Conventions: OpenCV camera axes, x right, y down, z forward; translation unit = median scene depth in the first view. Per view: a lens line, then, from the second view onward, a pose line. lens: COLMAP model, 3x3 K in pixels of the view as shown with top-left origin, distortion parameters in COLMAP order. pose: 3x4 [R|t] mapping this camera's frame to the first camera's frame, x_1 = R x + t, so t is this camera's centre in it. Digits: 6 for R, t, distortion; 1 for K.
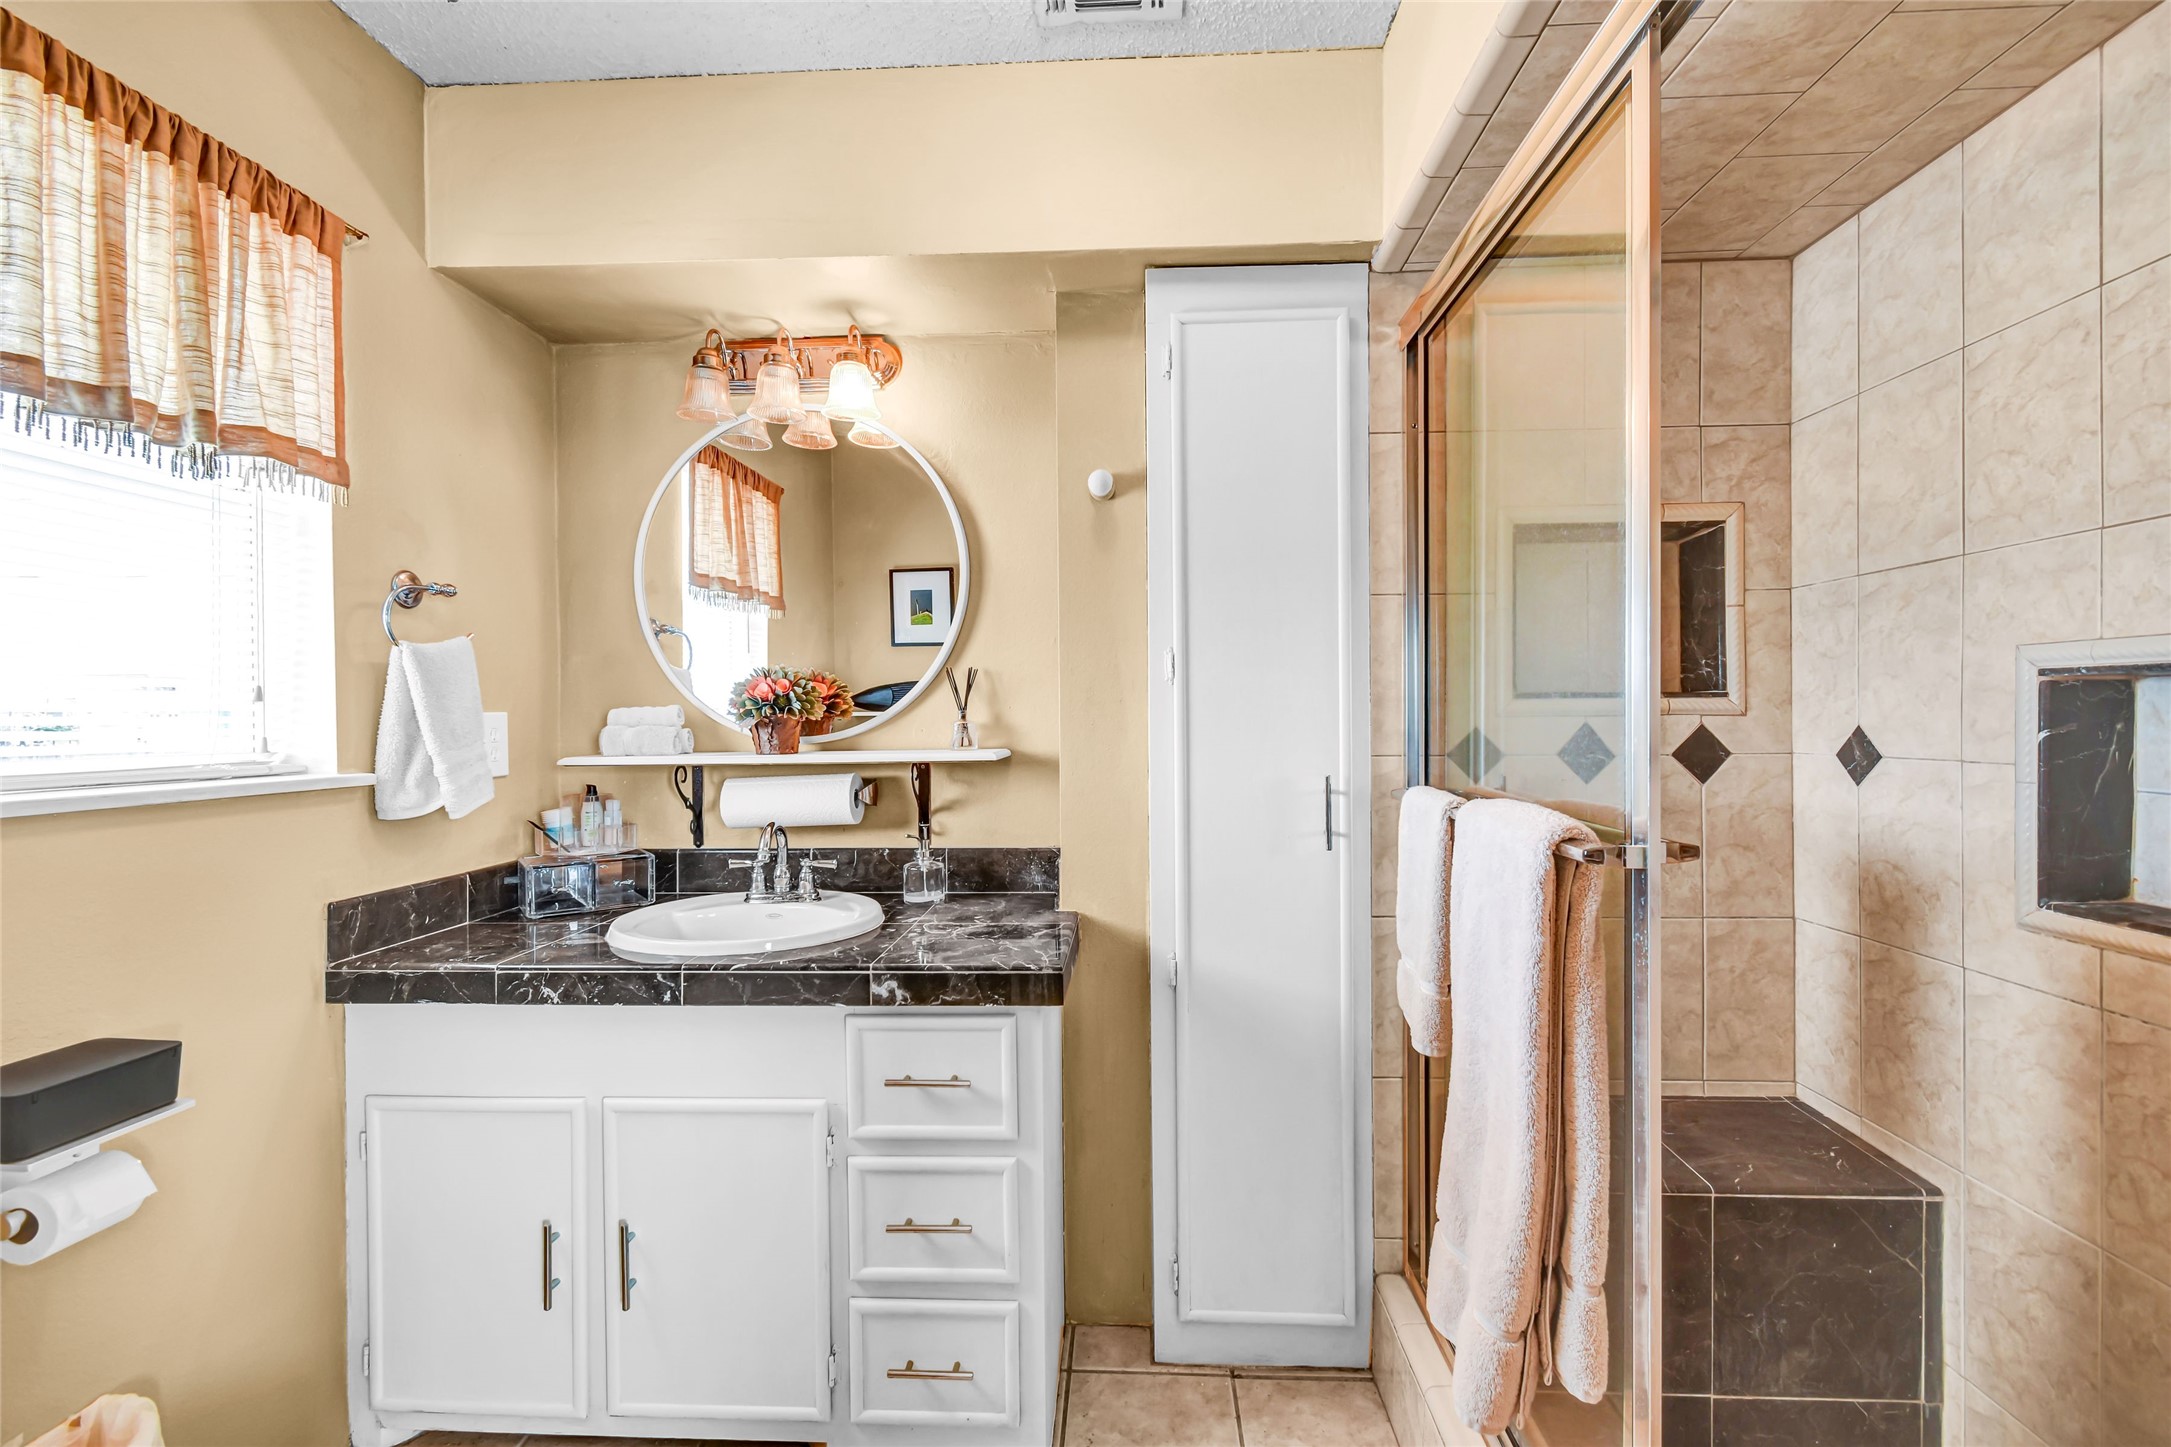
lens RADIAL K [[956.4, 0, 1090.7], [0, 956.4, 730.2], [0, 0, 1]] dist [0.004843, -0.002973]
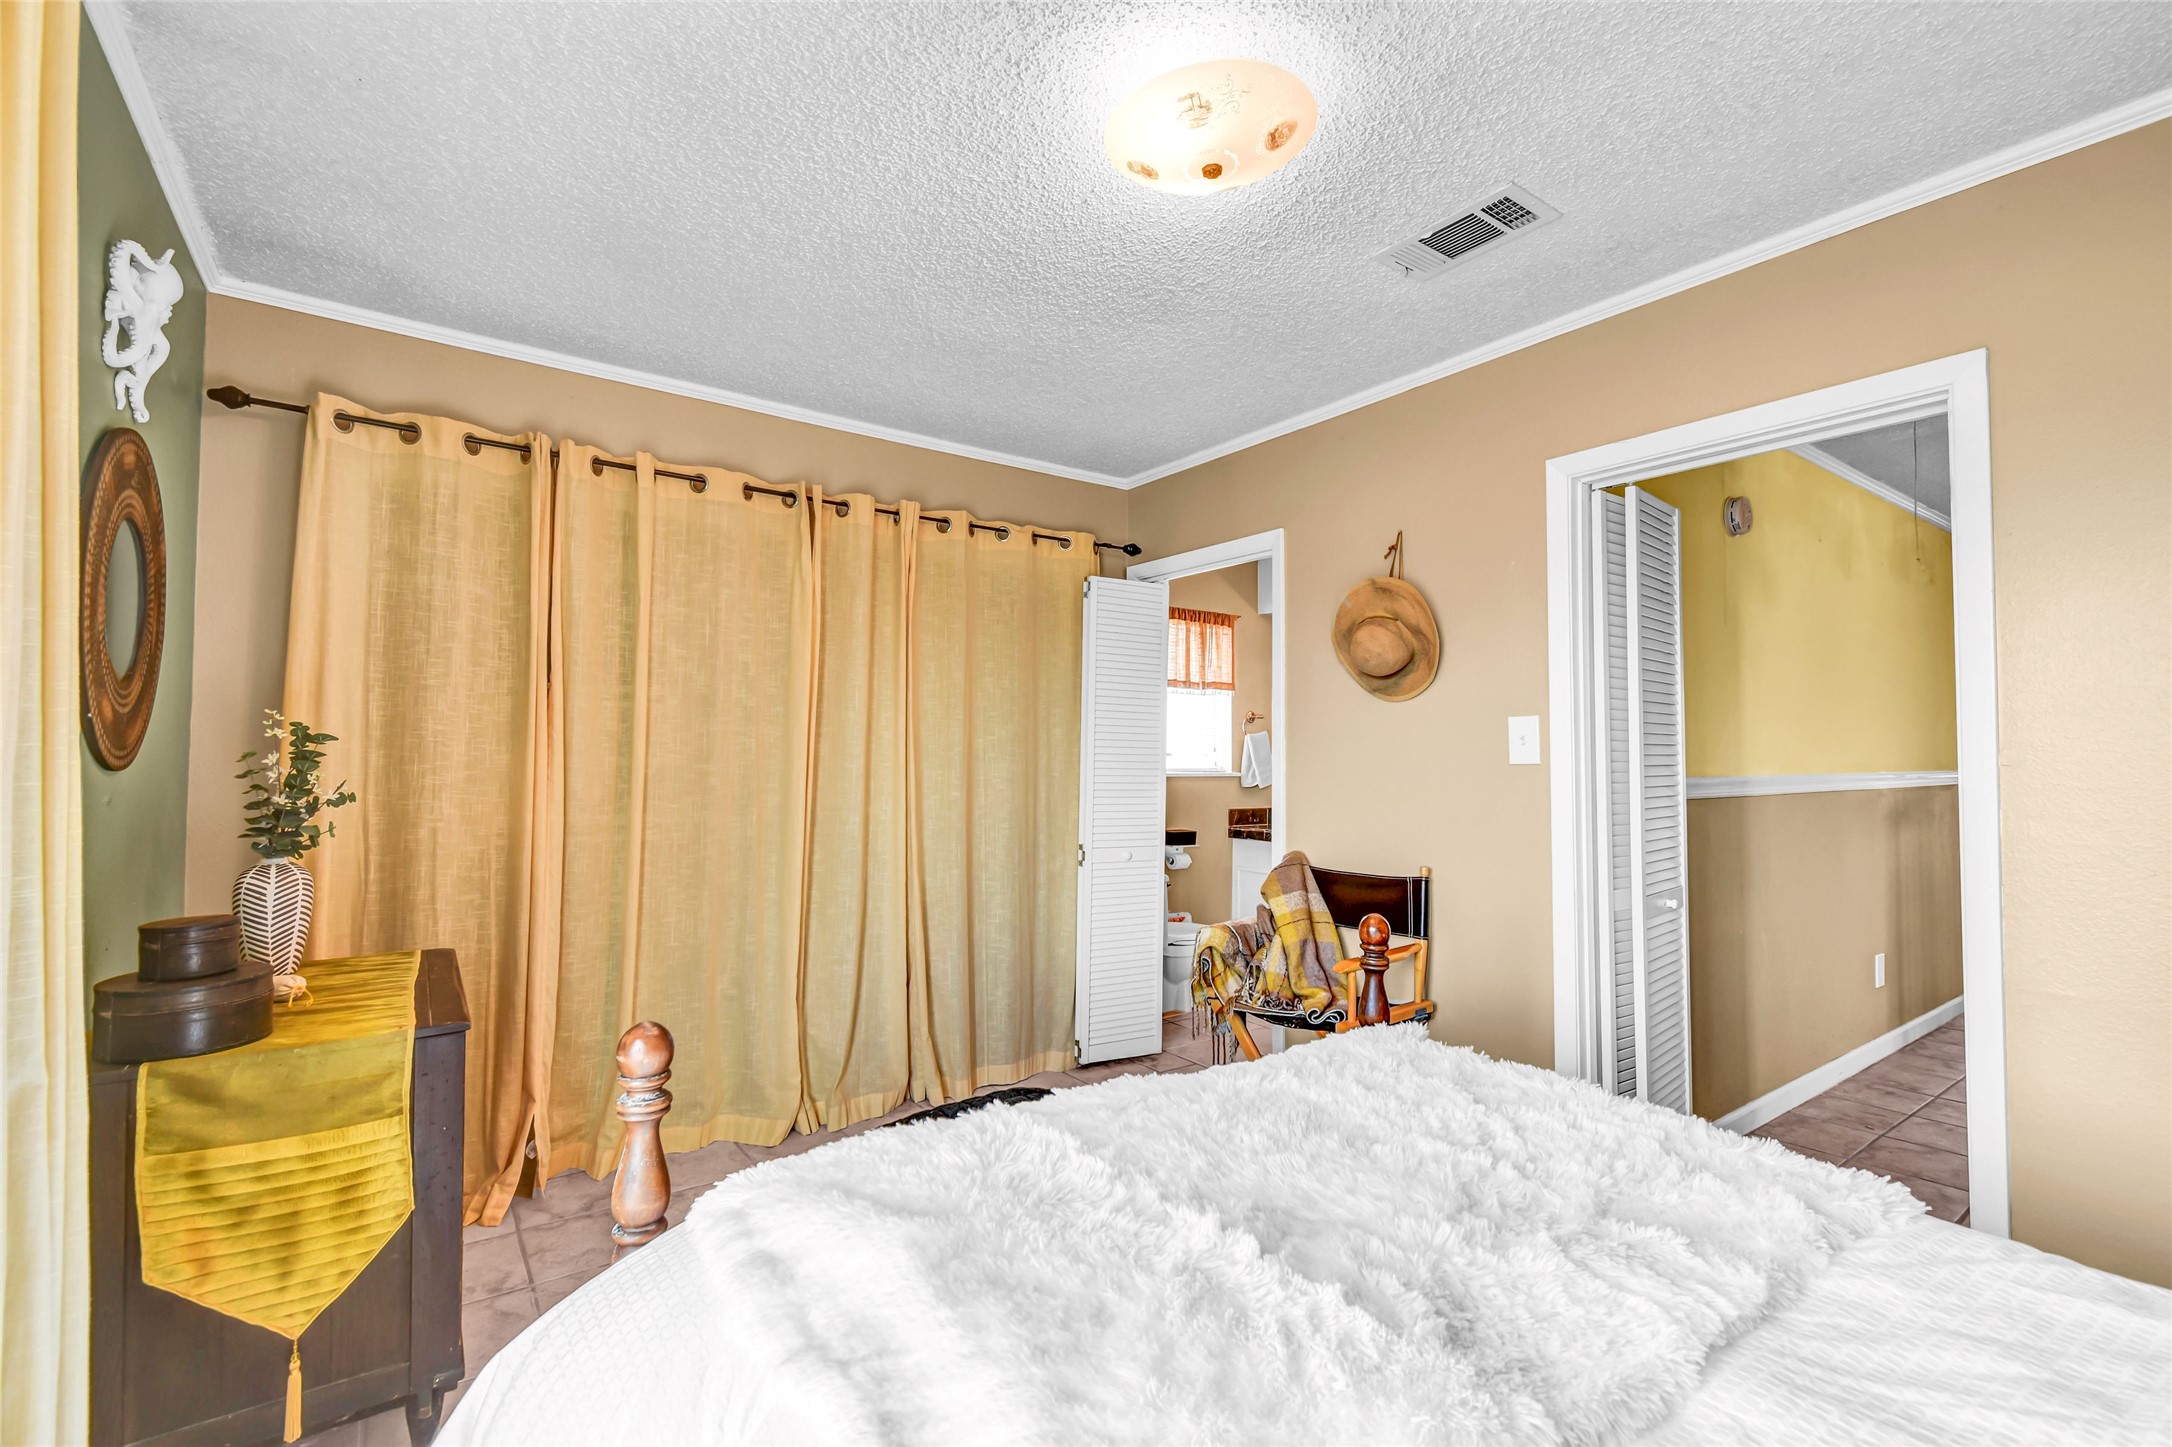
lens RADIAL K [[956.9, 0, 1082.9], [0, 956.9, 729.6], [0, 0, 1]] dist [0.004843, -0.002973]
pose [[0.629501, -0.015042, -0.776854, 1.063940], [-0.012813, 0.999476, -0.029734, -0.000797], [0.776894, 0.028672, 0.628978, -1.087502]]
